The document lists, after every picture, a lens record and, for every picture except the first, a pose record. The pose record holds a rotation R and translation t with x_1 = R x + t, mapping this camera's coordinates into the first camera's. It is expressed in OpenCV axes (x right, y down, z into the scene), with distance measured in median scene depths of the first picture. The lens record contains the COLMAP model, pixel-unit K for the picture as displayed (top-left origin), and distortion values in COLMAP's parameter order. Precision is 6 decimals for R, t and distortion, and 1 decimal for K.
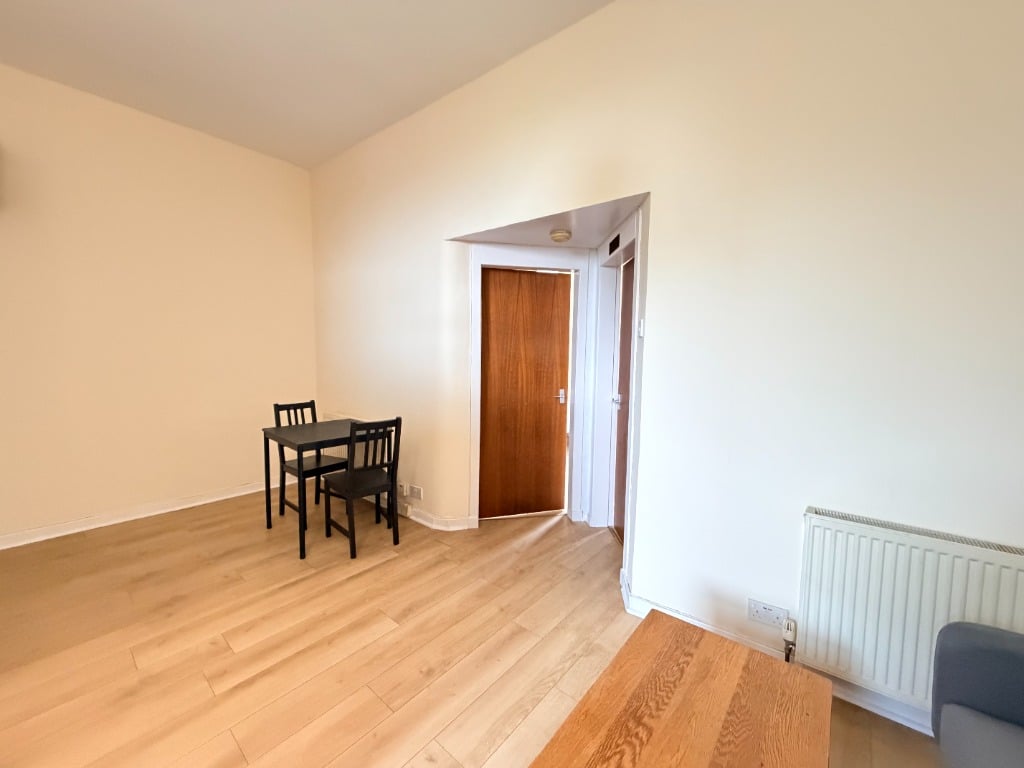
lens RADIAL K [[409.0, 0, 508.3], [0, 409.0, 382.7], [0, 0, 1]] dist [-0.000340, 0.000127]
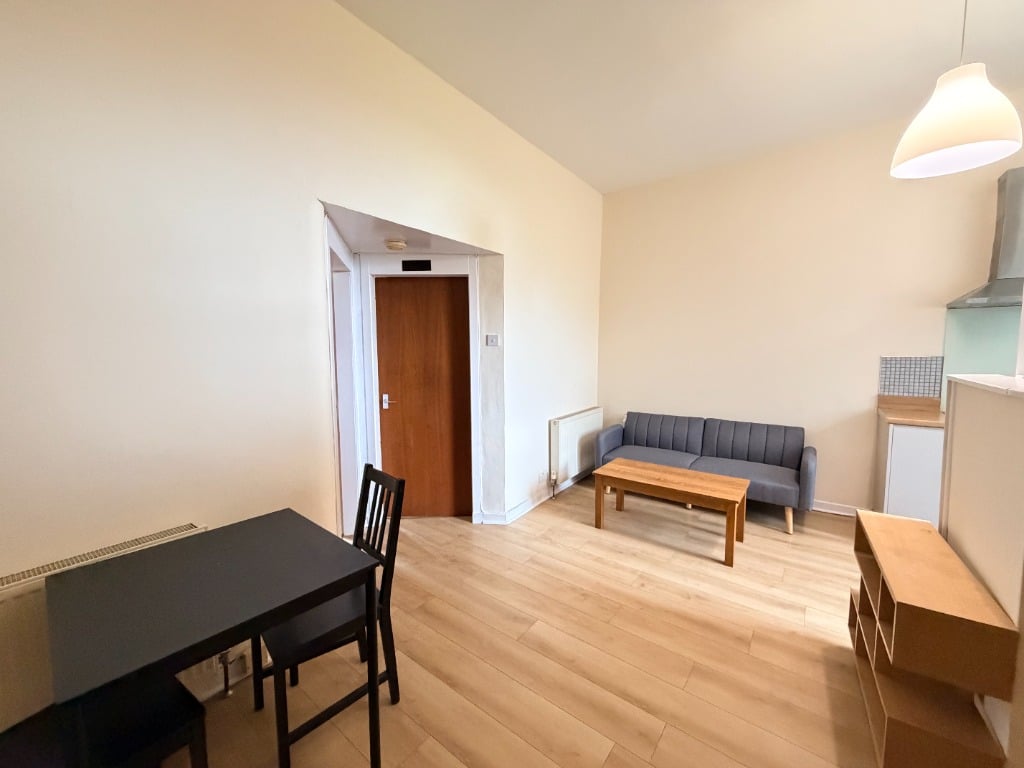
lens RADIAL K [[409.0, 0, 508.8], [0, 409.0, 382.8], [0, 0, 1]] dist [-0.000340, 0.000127]
pose [[-0.049194, -0.097696, 0.994000, -1.319963], [0.076744, 0.991893, 0.101287, -0.140964], [-0.995837, 0.081266, -0.041297, 1.120453]]
